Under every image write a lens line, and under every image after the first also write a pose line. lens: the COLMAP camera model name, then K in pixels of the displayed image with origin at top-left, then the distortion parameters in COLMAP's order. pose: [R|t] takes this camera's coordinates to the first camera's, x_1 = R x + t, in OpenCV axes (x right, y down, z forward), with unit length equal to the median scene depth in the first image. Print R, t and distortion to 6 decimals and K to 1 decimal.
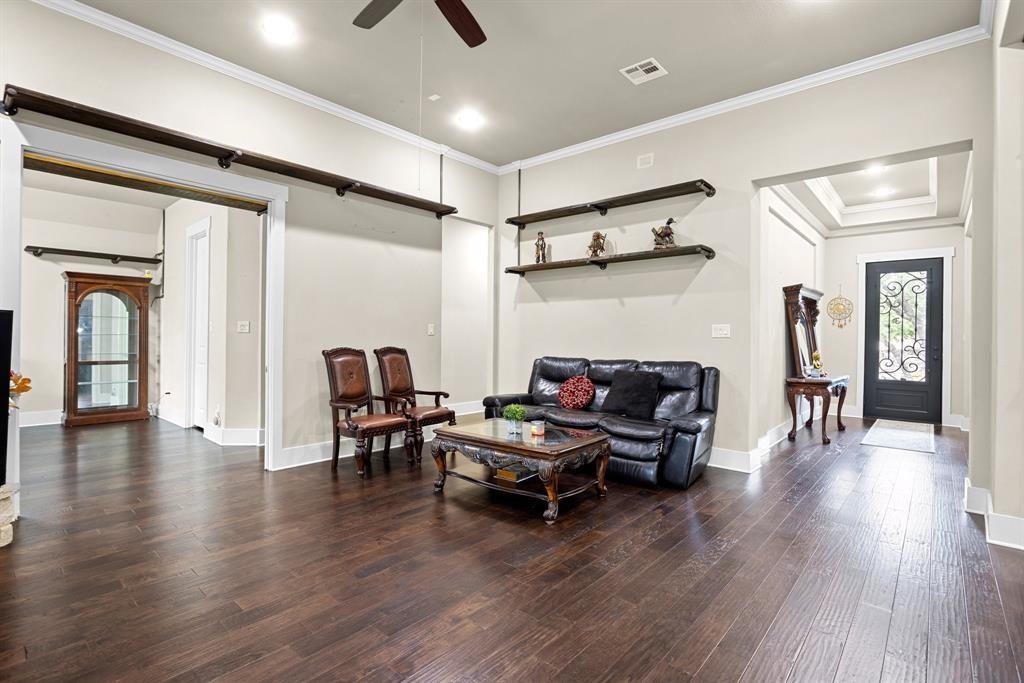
lens RADIAL K [[479.5, 0, 512.1], [0, 479.5, 335.6], [0, 0, 1]] dist [0.005643, -0.000382]
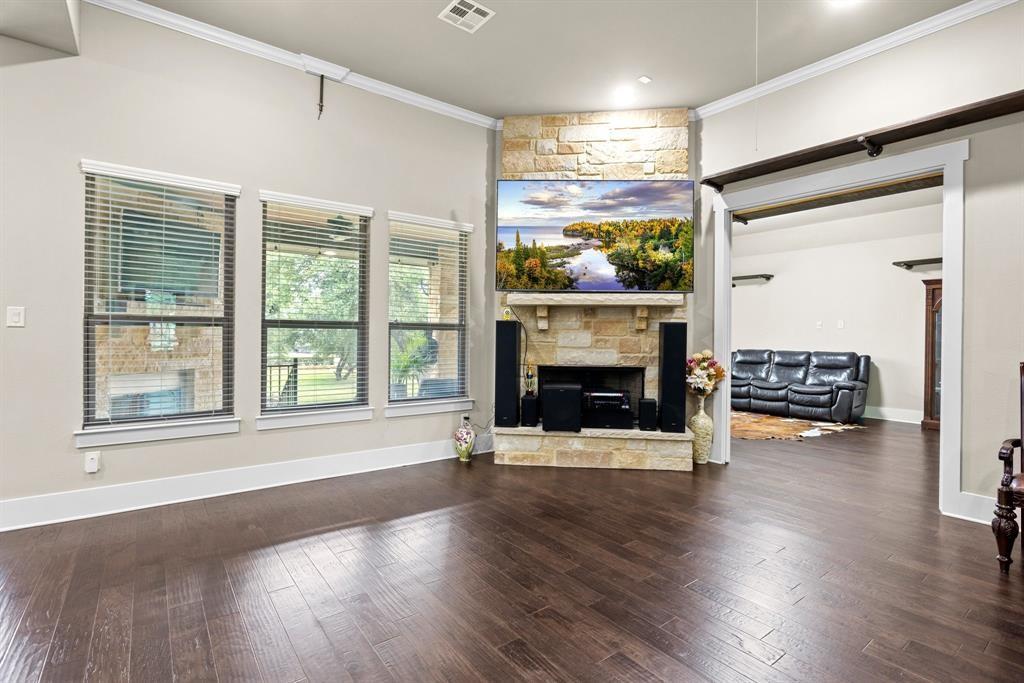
lens RADIAL K [[479.5, 0, 515.1], [0, 479.5, 335.7], [0, 0, 1]] dist [0.005643, -0.000382]
pose [[-0.203581, -0.009803, -0.979009, 0.278543], [-0.004661, 0.999948, -0.009043, 0.001486], [0.979047, 0.002722, -0.203616, 0.339576]]
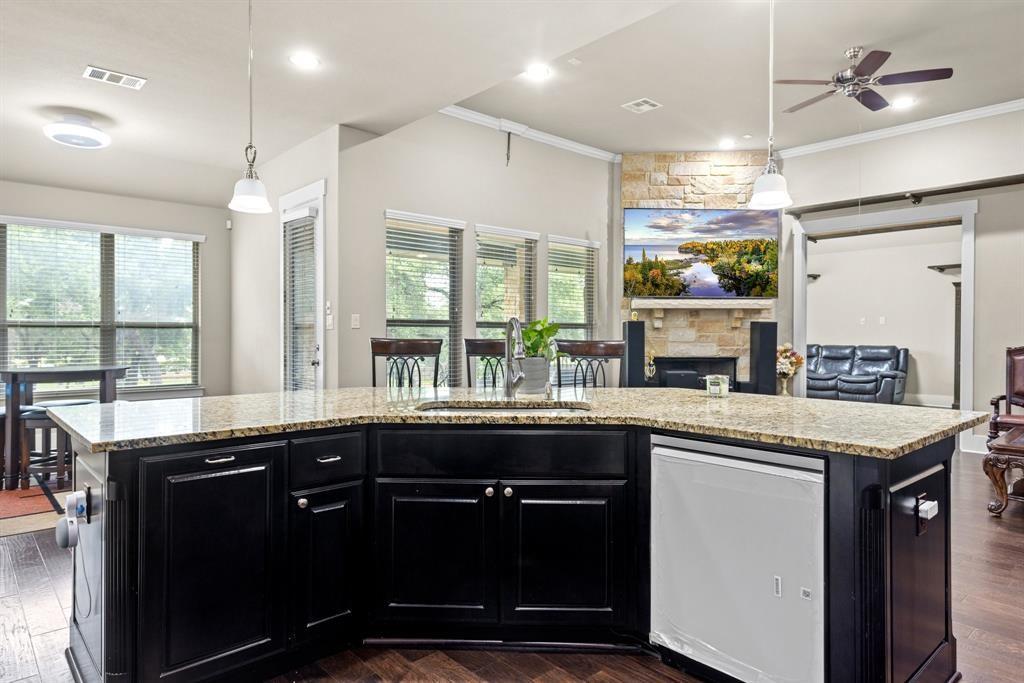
lens RADIAL K [[615.4, 0, 509.0], [0, 615.4, 336.2], [0, 0, 1]] dist [0.018523, 0.003247]
pose [[-0.130293, -0.004279, -0.991466, 0.762703], [0.001524, 0.999989, -0.004516, 0.007426], [0.991474, -0.002100, -0.130285, 0.094804]]
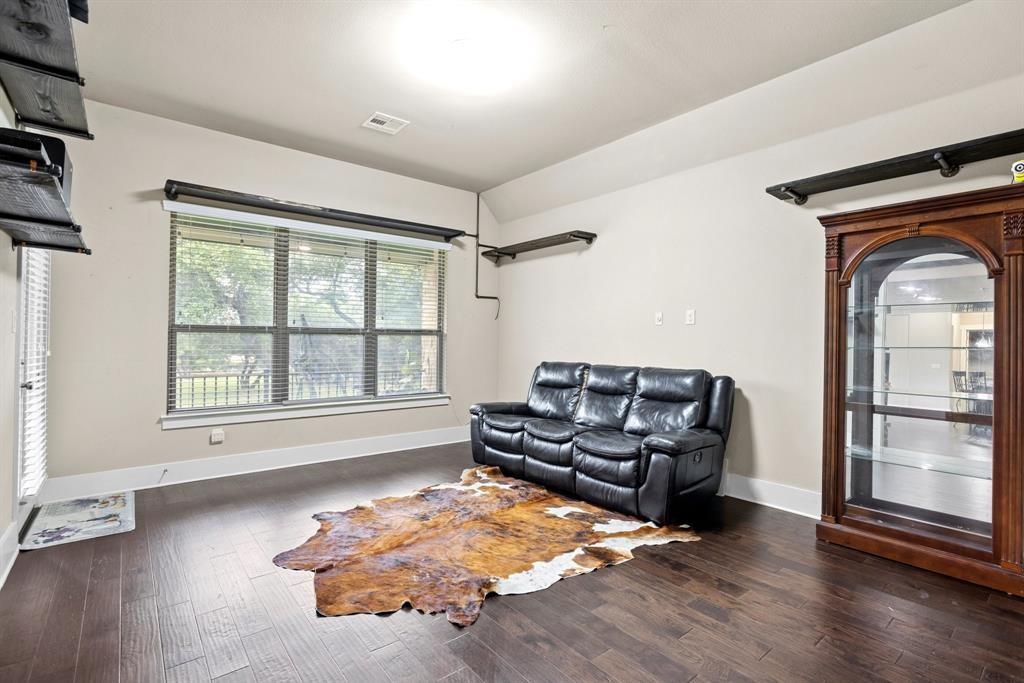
lens RADIAL K [[479.5, 0, 504.1], [0, 479.5, 337.4], [0, 0, 1]] dist [0.005643, -0.000382]
pose [[-0.180282, -0.019639, -0.983419, -0.385095], [-0.005017, 0.999806, -0.019047, -0.000755], [0.983602, 0.001500, -0.180346, 0.763929]]
